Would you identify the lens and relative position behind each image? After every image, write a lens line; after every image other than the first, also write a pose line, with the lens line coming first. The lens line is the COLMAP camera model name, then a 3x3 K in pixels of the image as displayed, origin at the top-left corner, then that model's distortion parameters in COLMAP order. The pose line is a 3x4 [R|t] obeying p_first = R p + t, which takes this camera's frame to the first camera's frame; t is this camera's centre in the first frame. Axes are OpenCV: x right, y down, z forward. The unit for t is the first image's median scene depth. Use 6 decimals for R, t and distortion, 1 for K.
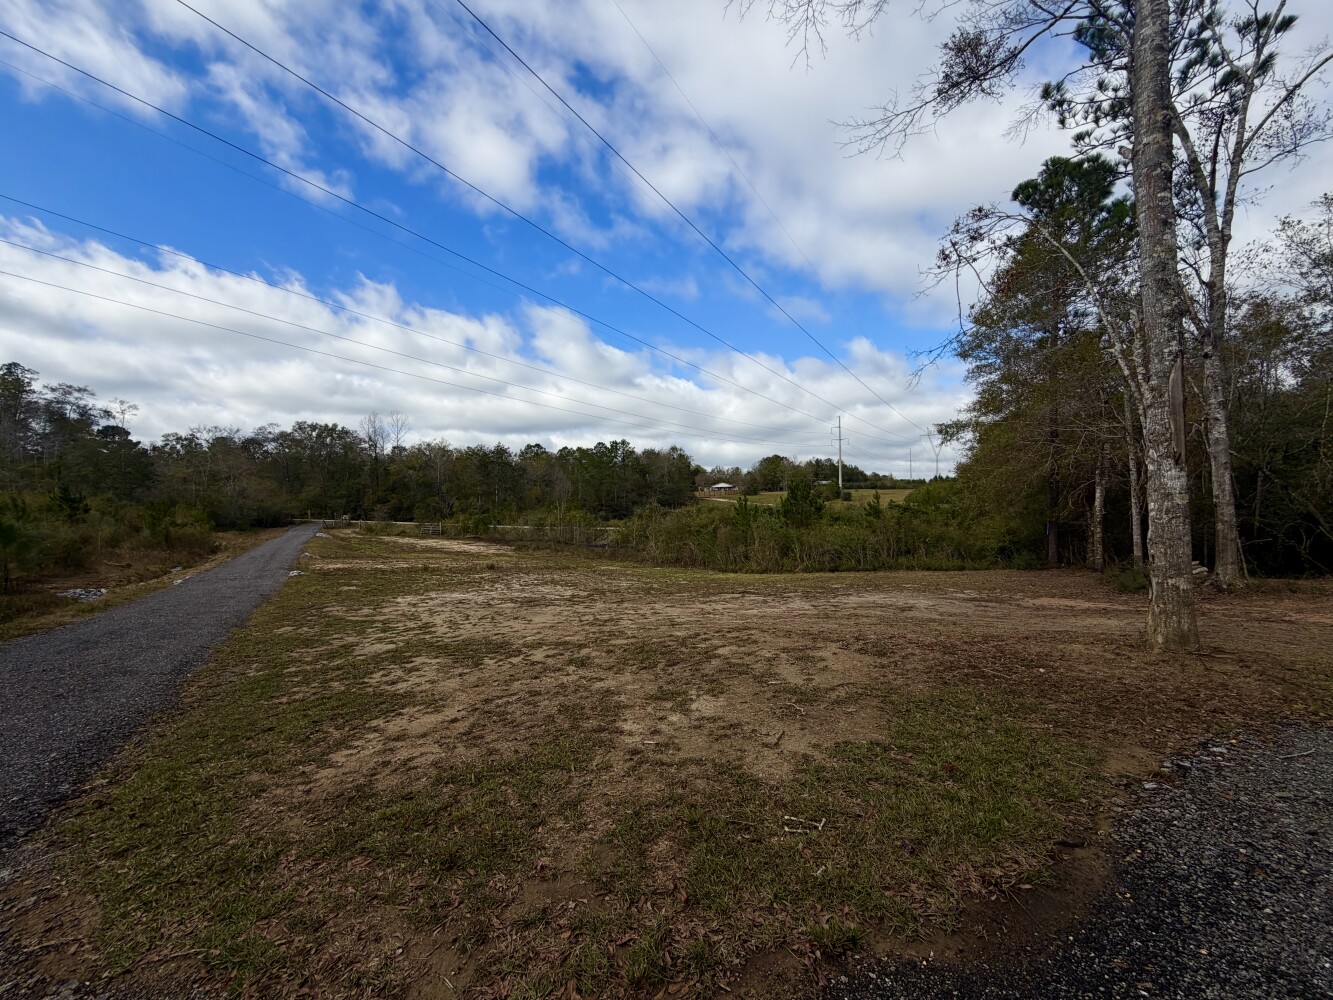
lens RADIAL K [[540.9, 0, 655.4], [0, 540.9, 498.4], [0, 0, 1]] dist [-0.002587, 0.000617]
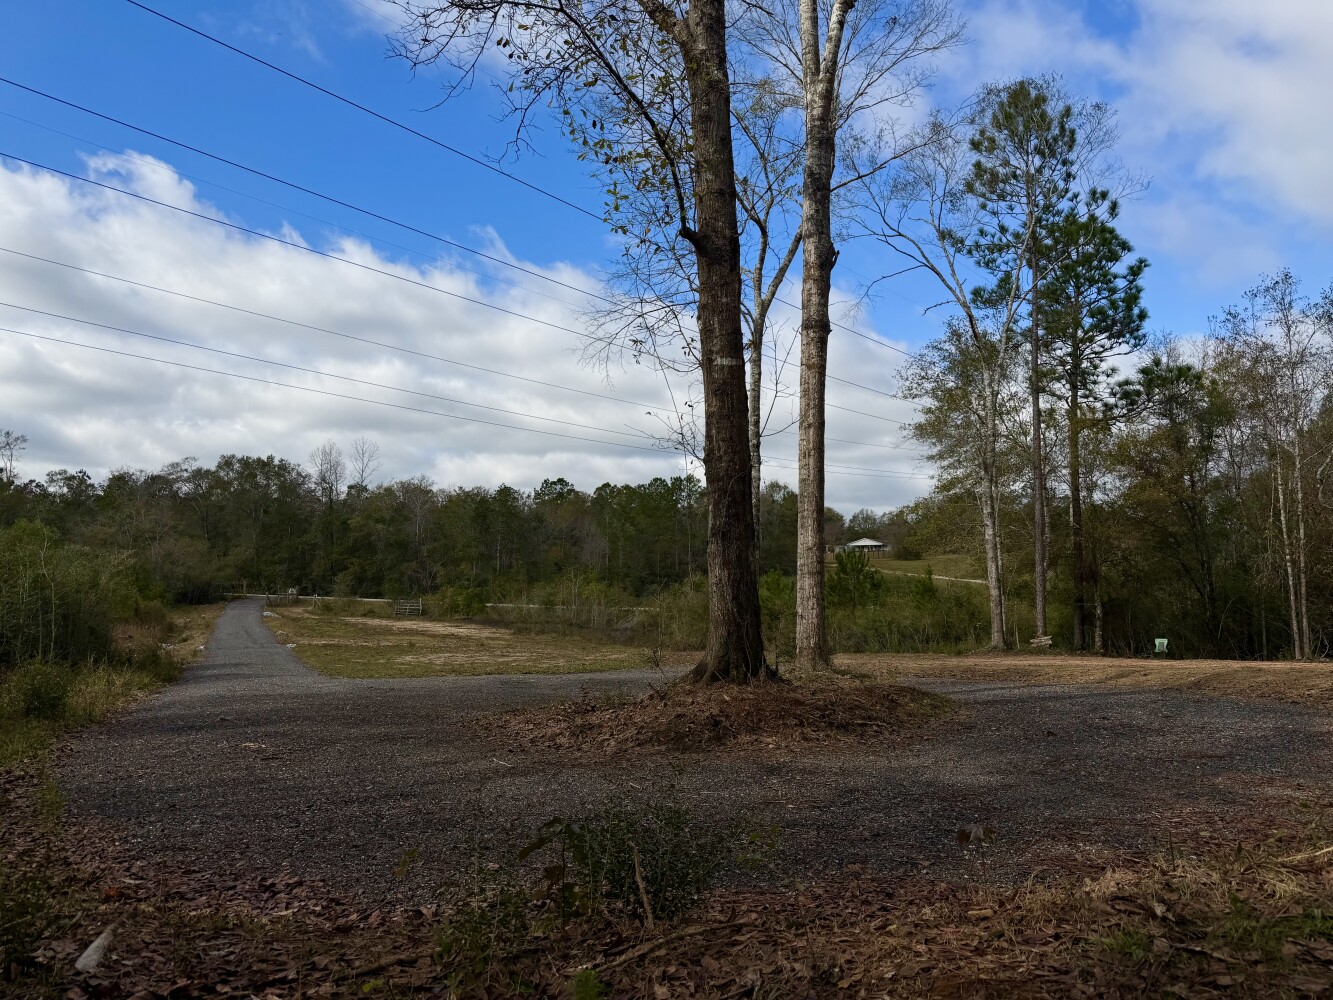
lens RADIAL K [[937.6, 0, 667.5], [0, 937.6, 509.7], [0, 0, 1]] dist [0.027894, -0.017417]
pose [[0.993608, -0.002164, -0.112864, 0.057209], [-0.004083, 0.998473, -0.055089, -0.005189], [0.112811, 0.055197, 0.992082, -0.166767]]
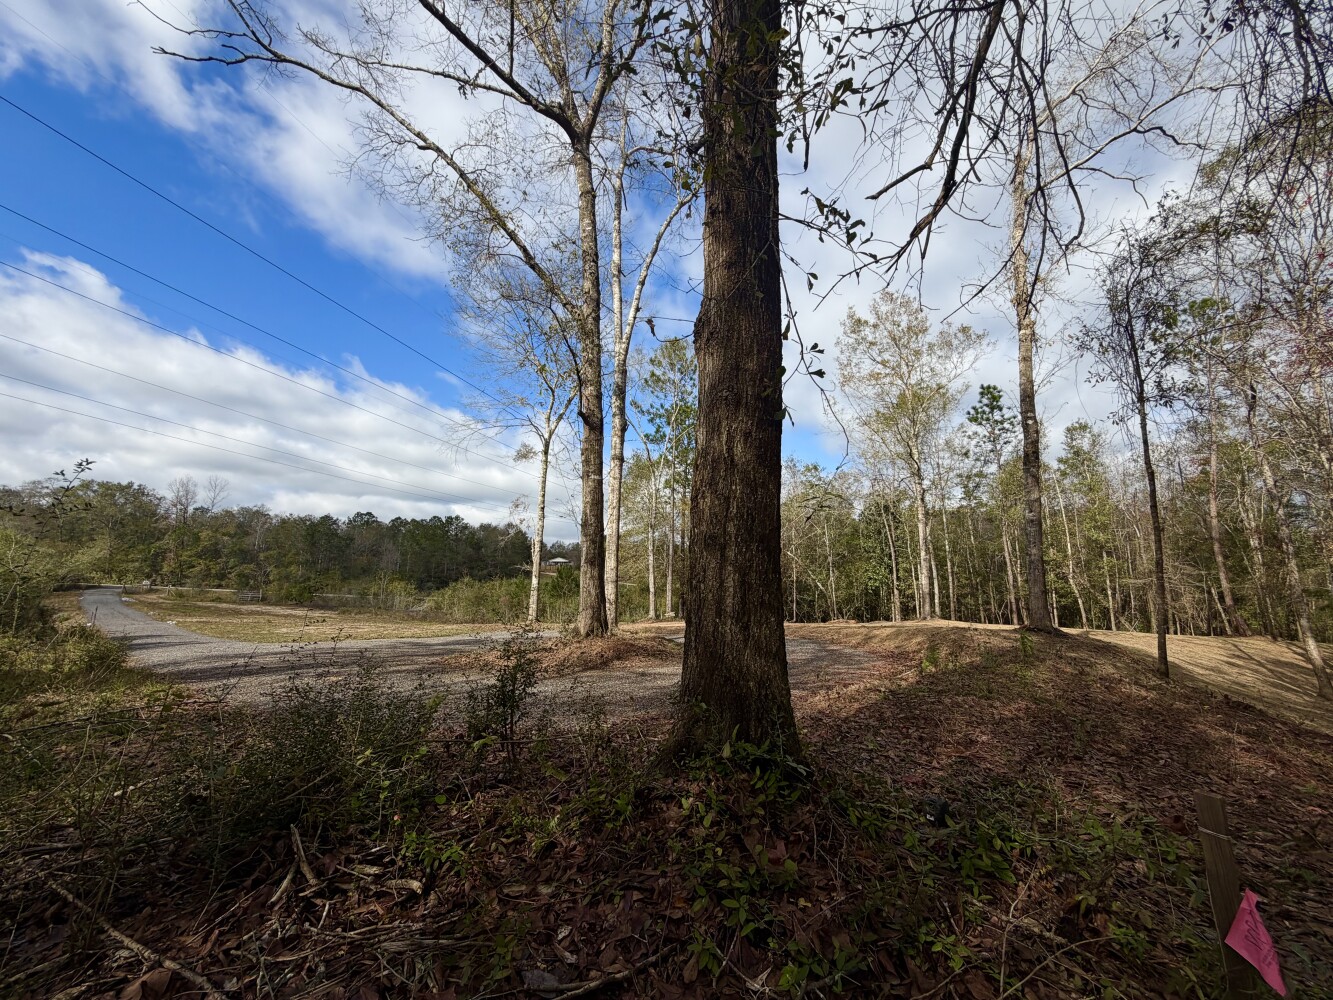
lens RADIAL K [[540.9, 0, 658.6], [0, 540.9, 506.4], [0, 0, 1]] dist [-0.002587, 0.000617]
pose [[0.959907, 0.061445, 0.273501, 0.038748], [-0.028066, 0.991845, -0.124325, -0.005829], [-0.278909, 0.111664, 0.953803, -0.180014]]
